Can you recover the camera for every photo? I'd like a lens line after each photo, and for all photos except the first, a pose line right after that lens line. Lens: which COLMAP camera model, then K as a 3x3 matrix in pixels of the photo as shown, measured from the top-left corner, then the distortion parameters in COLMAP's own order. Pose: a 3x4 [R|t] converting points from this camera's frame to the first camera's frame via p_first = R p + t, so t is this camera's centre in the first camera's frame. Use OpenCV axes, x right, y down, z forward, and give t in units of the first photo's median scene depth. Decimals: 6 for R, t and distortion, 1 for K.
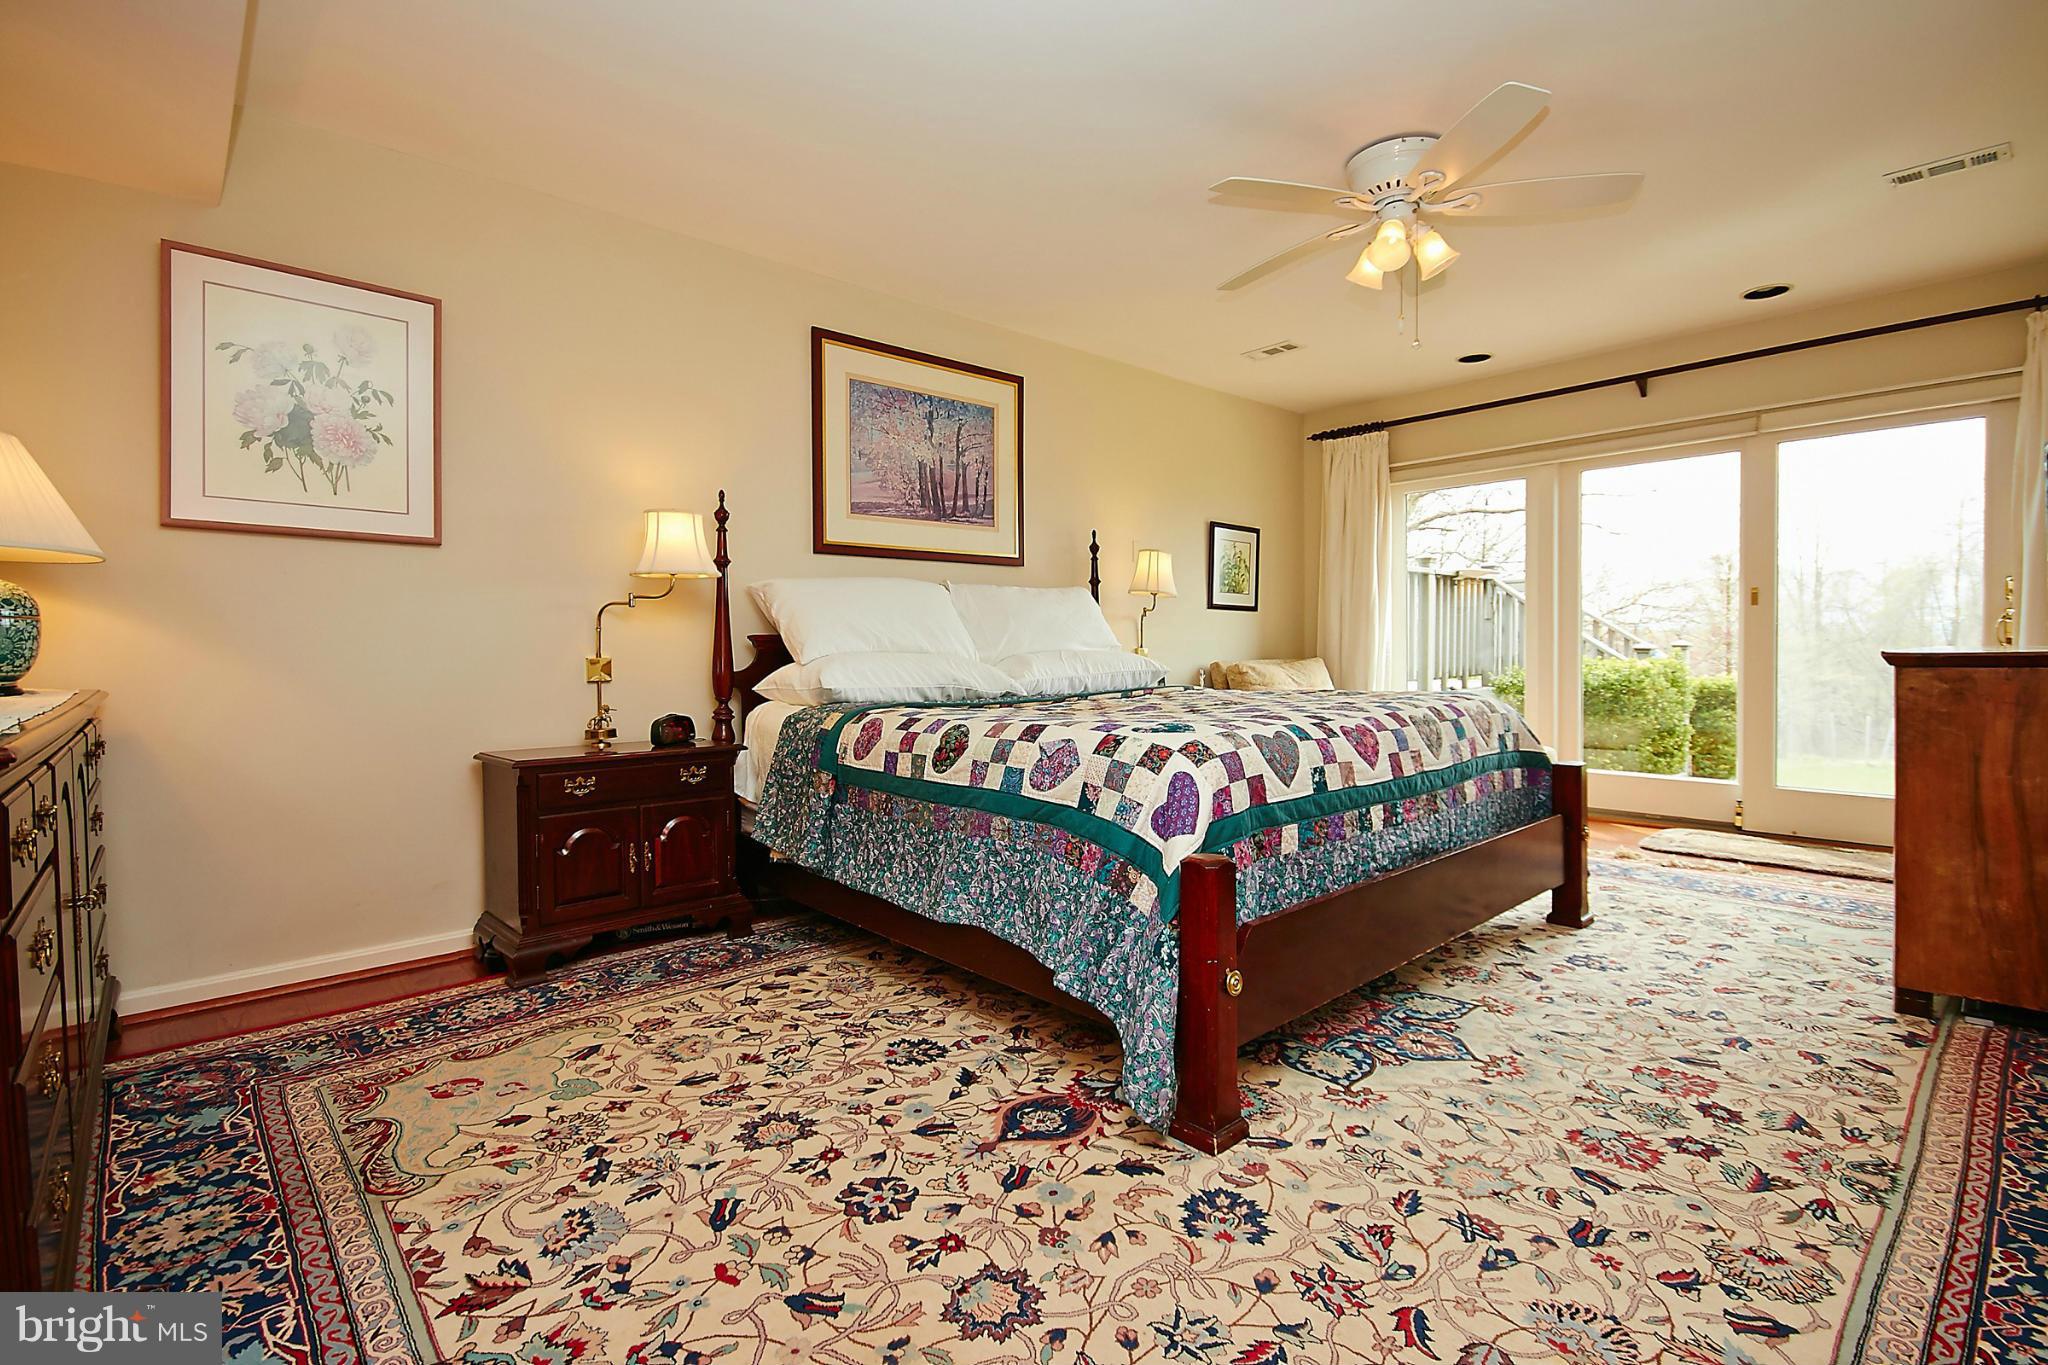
lens RADIAL K [[959.0, 0, 1018.4], [0, 959.0, 657.1], [0, 0, 1]] dist [0.001774, 0.000358]
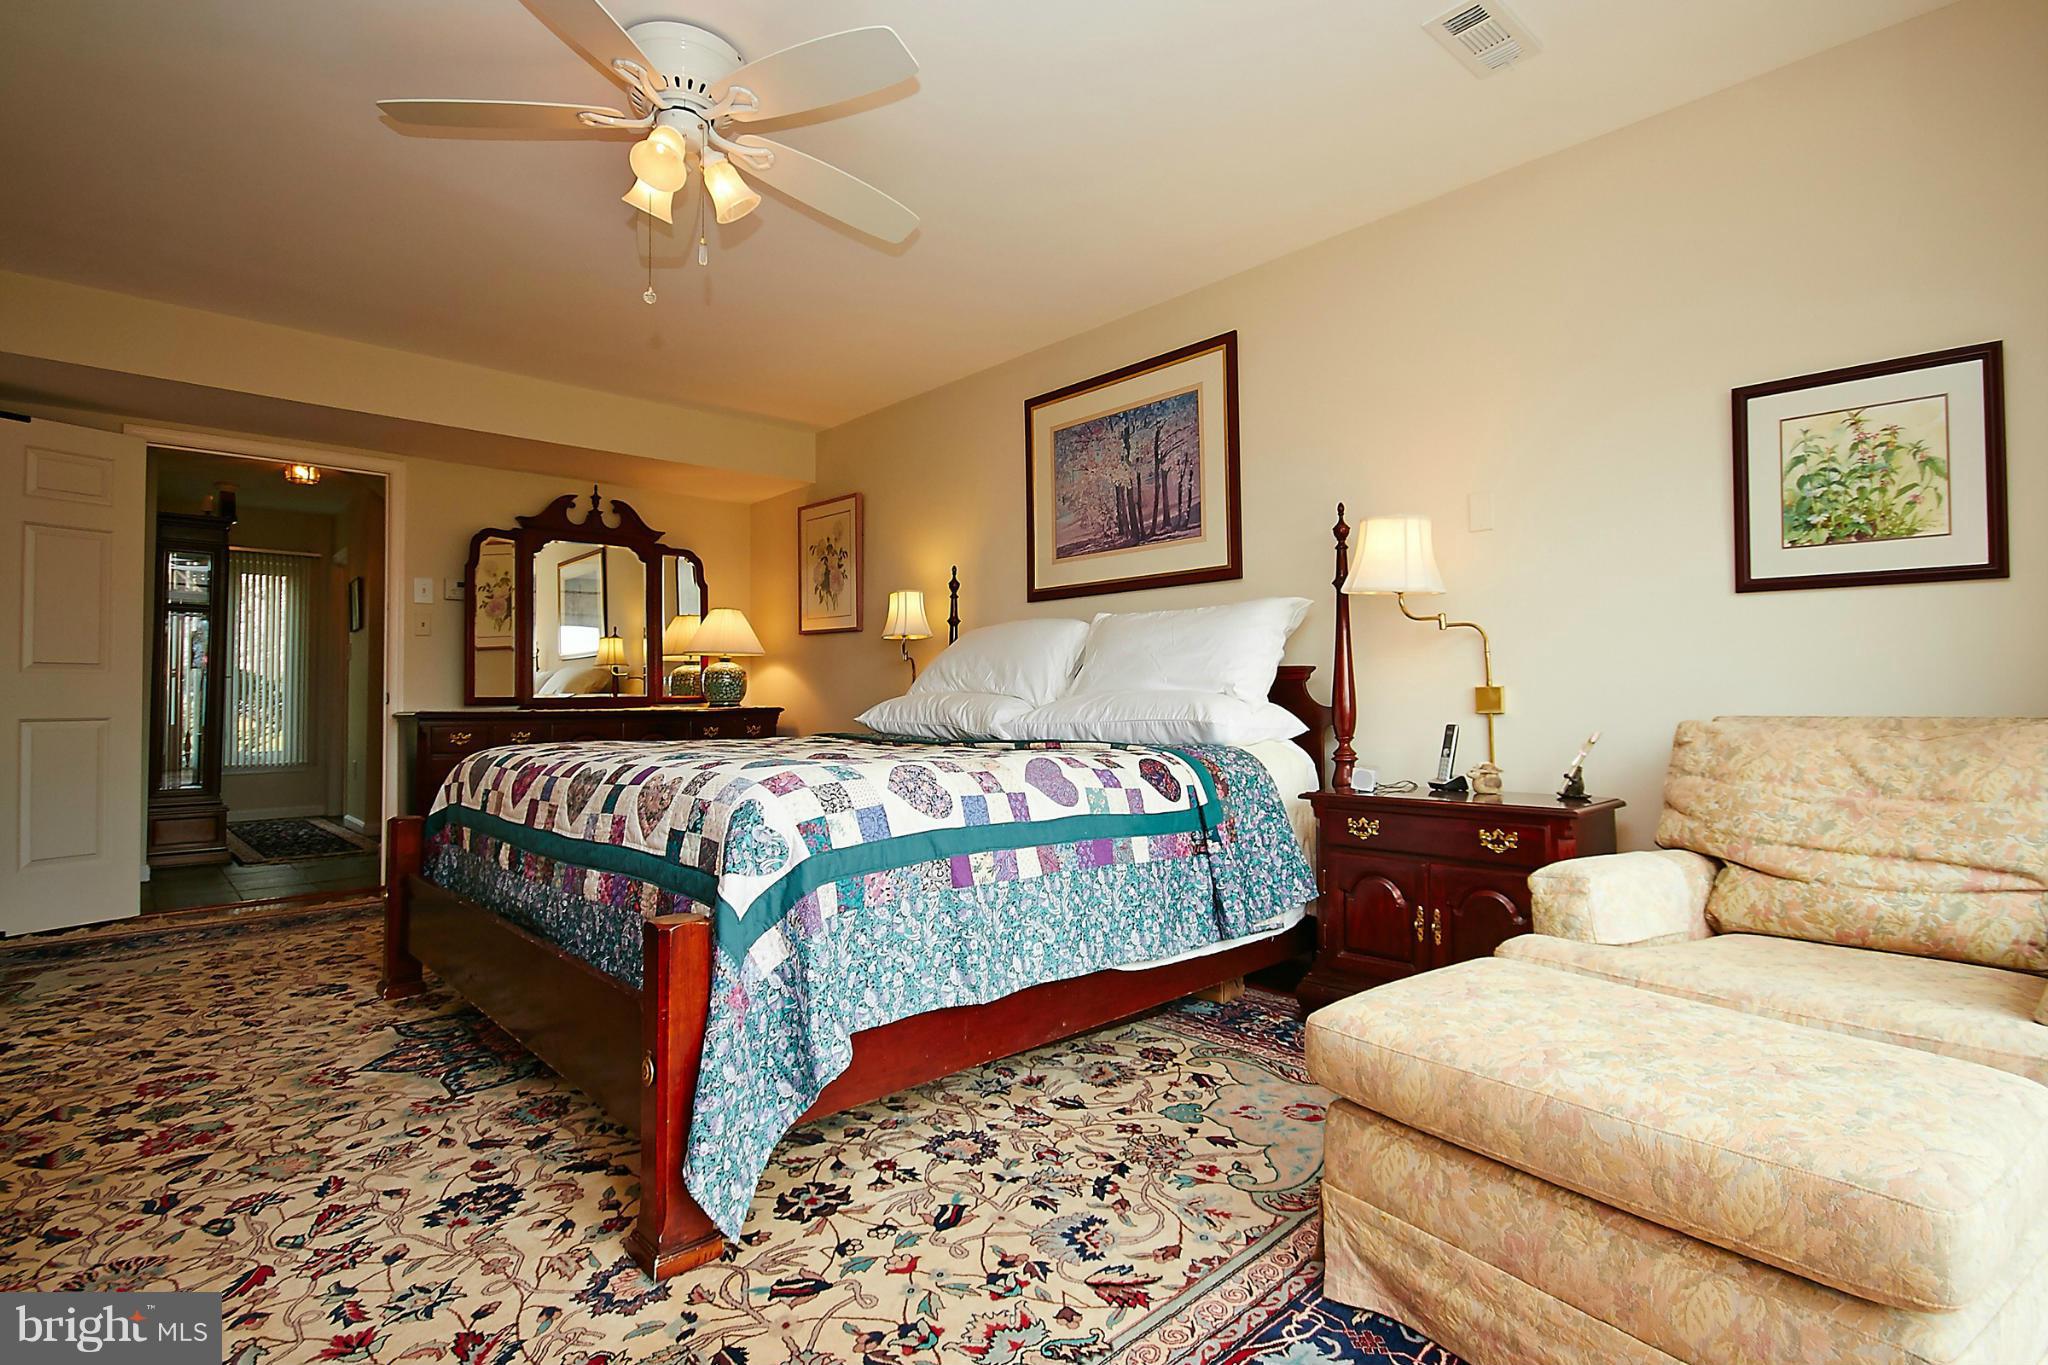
lens RADIAL K [[937.1, 0, 1032.7], [0, 937.1, 670.8], [0, 0, 1]] dist [0.005265, -0.008414]
pose [[0.037801, -0.011593, -0.999218, 1.318312], [0.001592, 0.999932, -0.011541, -0.022056], [0.999284, -0.001155, 0.037817, 1.439608]]
